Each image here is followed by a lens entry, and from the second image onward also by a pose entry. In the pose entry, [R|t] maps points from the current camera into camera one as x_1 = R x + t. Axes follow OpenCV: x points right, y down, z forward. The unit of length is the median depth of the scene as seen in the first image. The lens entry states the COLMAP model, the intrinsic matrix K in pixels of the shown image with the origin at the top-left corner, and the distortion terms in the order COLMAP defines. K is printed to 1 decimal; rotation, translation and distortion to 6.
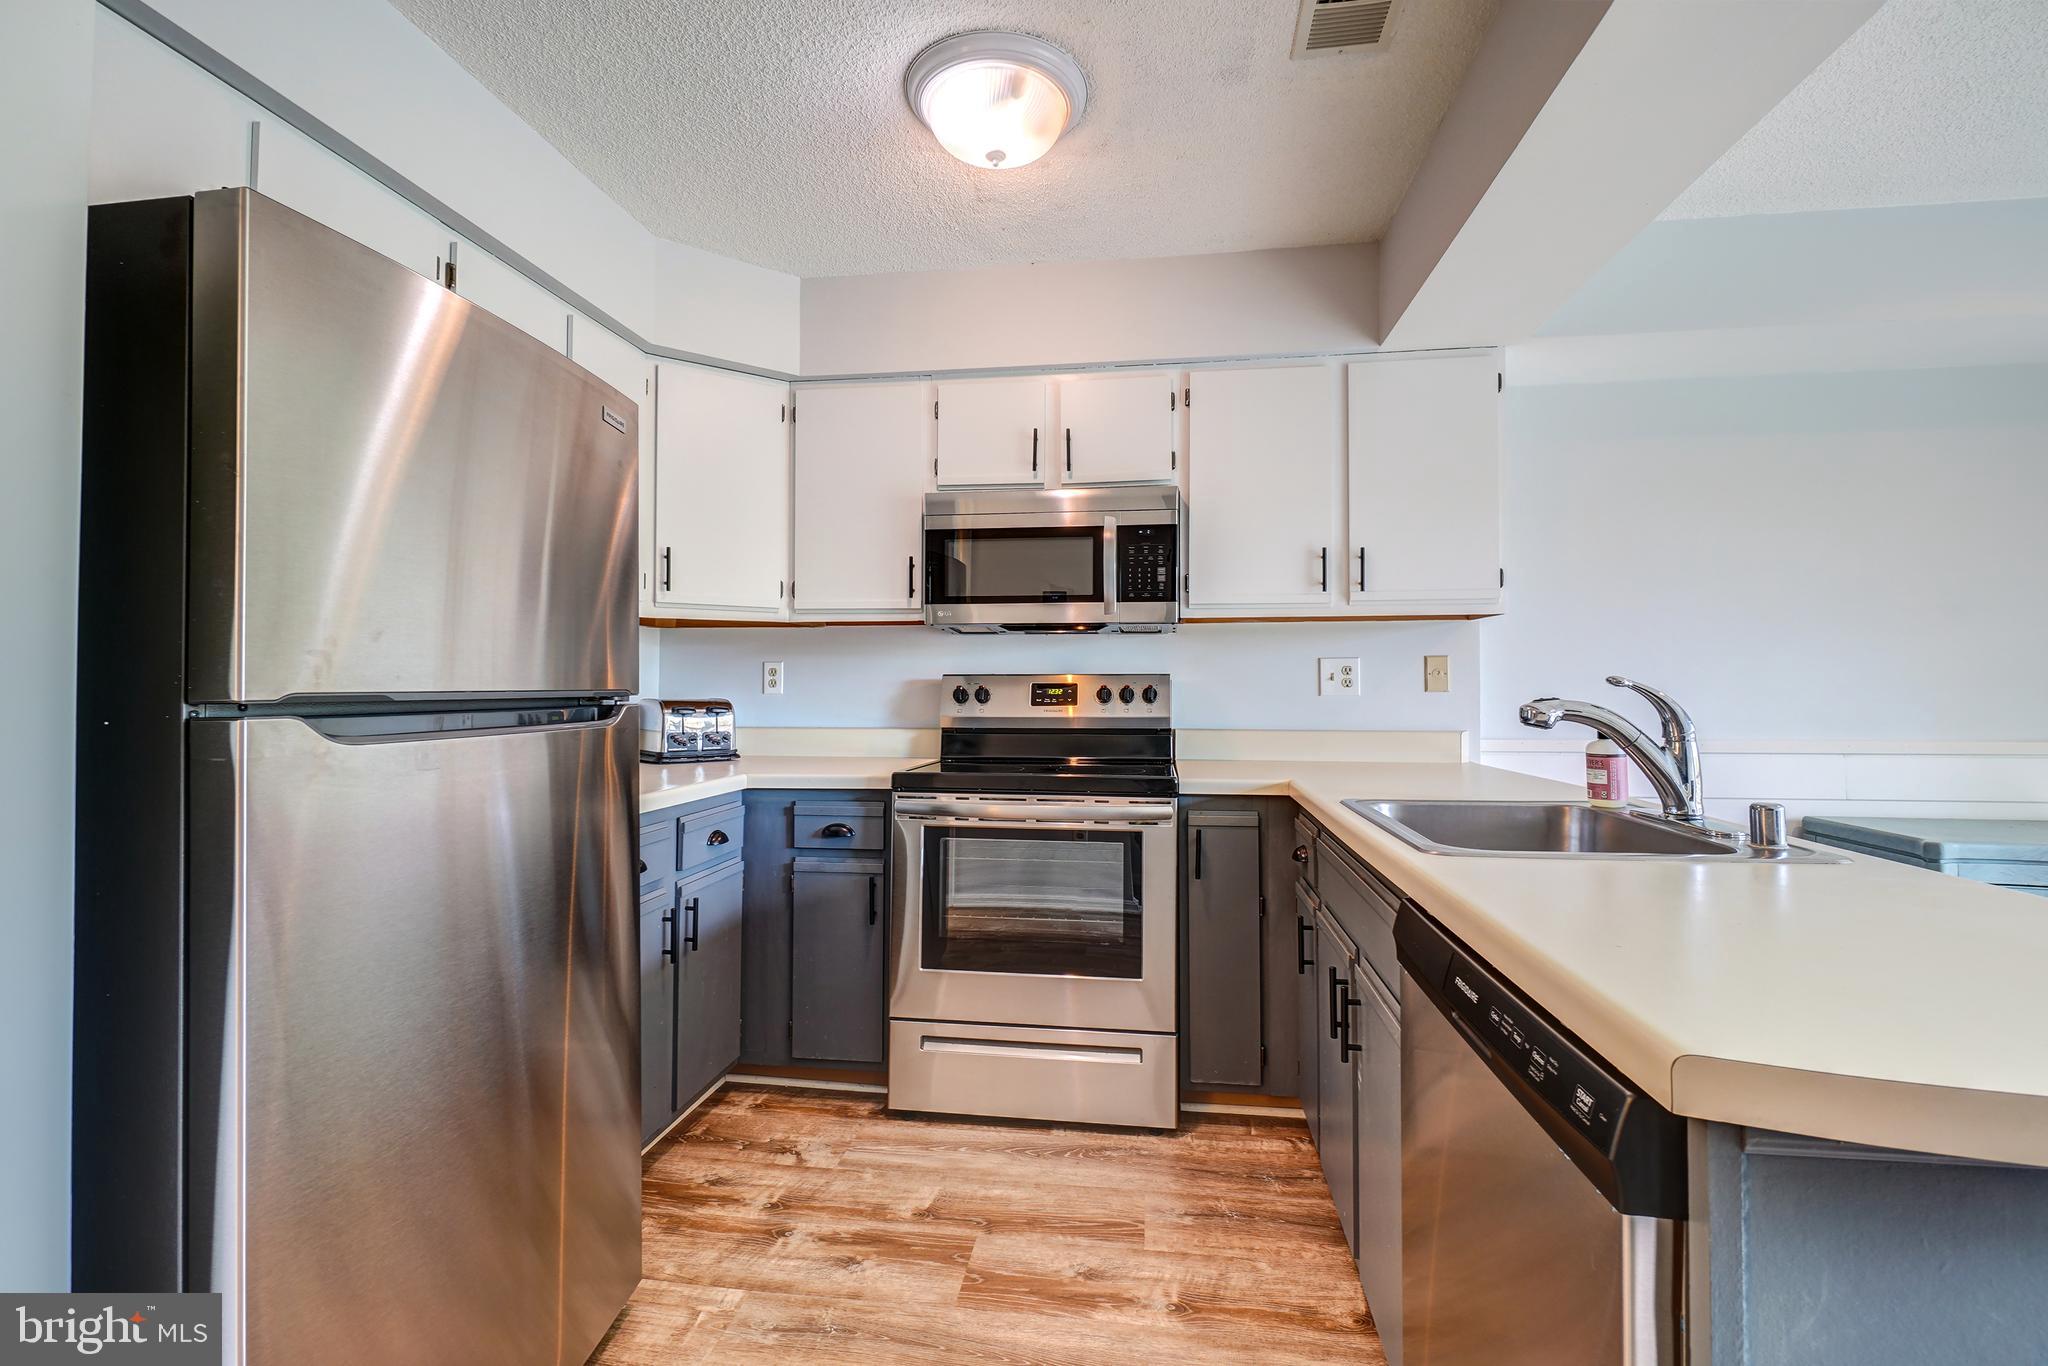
lens RADIAL K [[897.4, 0, 1036.3], [0, 897.4, 674.1], [0, 0, 1]] dist [-0.004809, -0.000239]
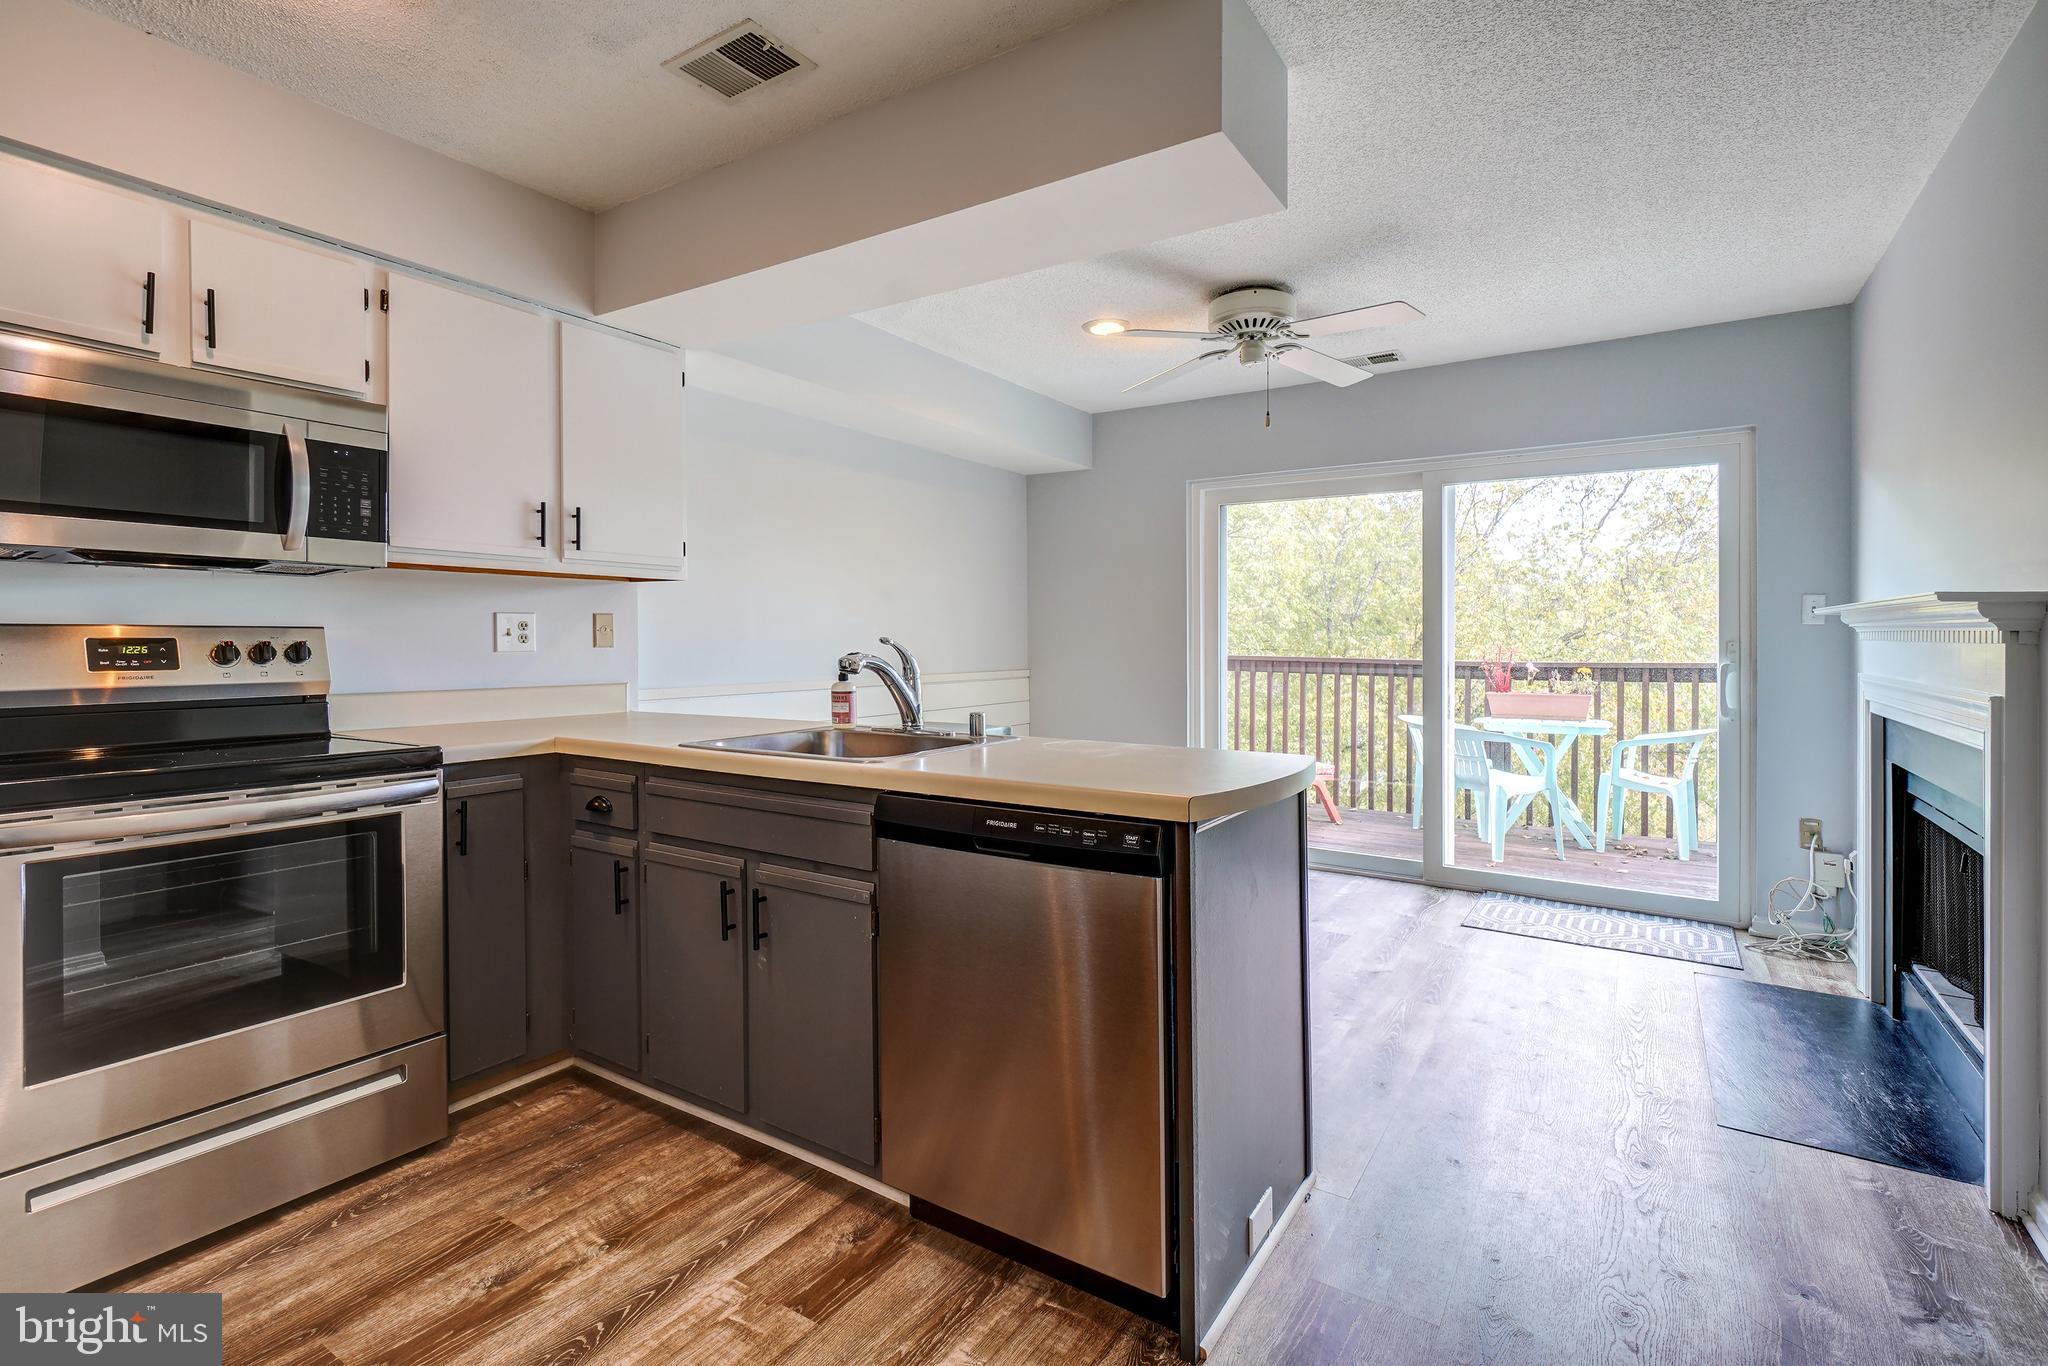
lens RADIAL K [[945.9, 0, 1030.6], [0, 945.9, 644.5], [0, 0, 1]] dist [-0.000658, 0.001492]
pose [[0.424710, -0.004142, 0.905320, -0.405724], [-0.015033, 0.999819, 0.011627, -0.004625], [-0.905205, -0.018548, 0.424571, 0.068961]]
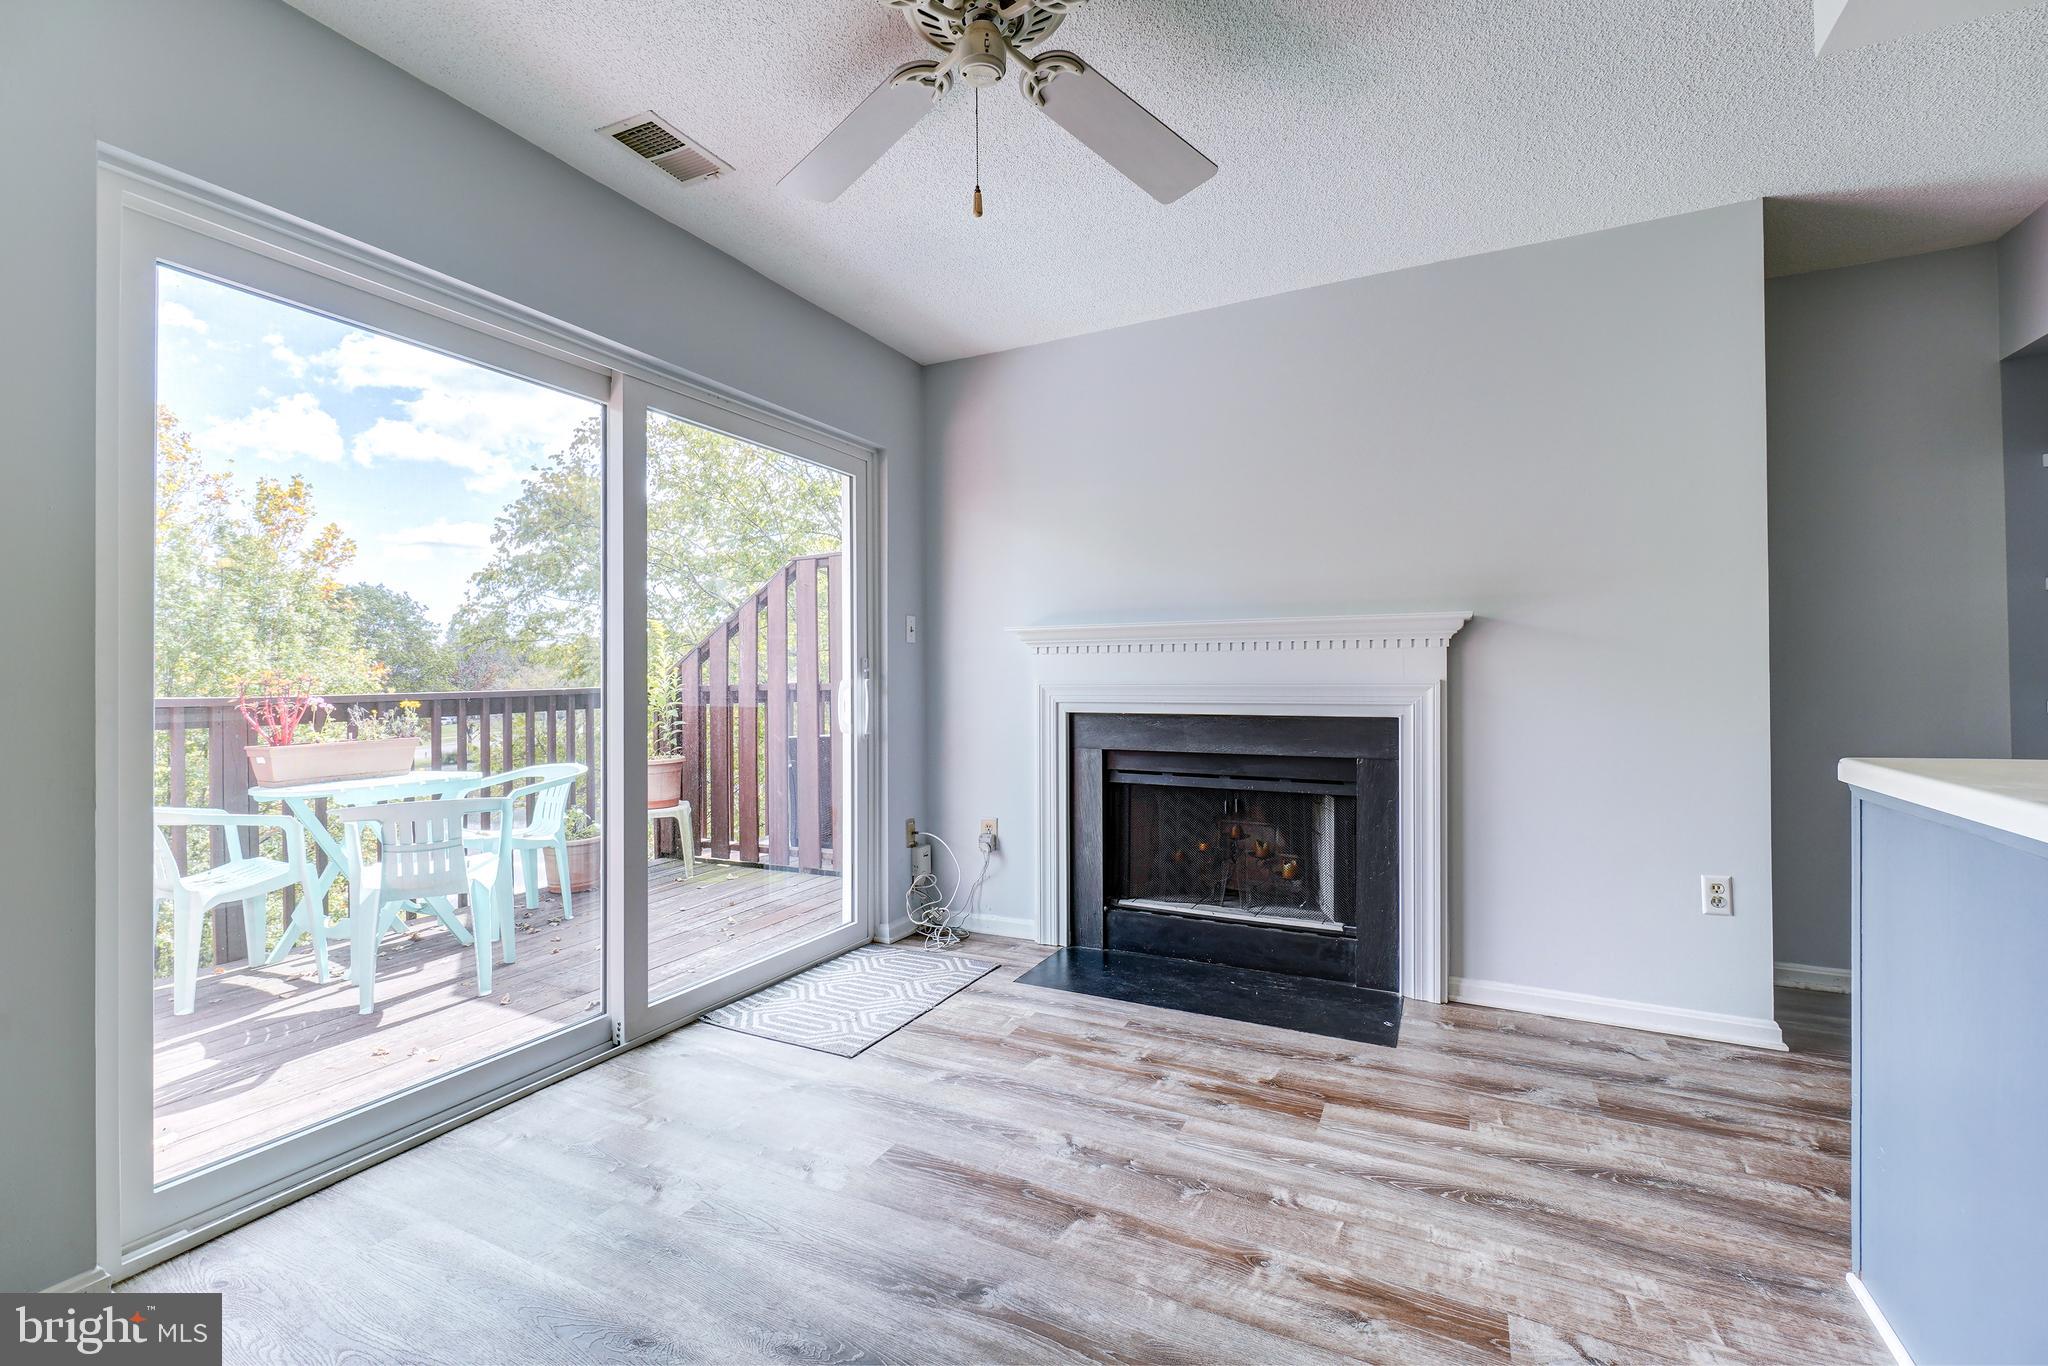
lens RADIAL K [[897.4, 0, 979.0], [0, 897.4, 679.2], [0, 0, 1]] dist [-0.004809, -0.000239]
pose [[-0.936812, 0.007408, 0.349755, 0.764116], [0.003811, 0.999933, -0.010973, 0.042267], [-0.349813, -0.008947, -0.936777, 0.977981]]
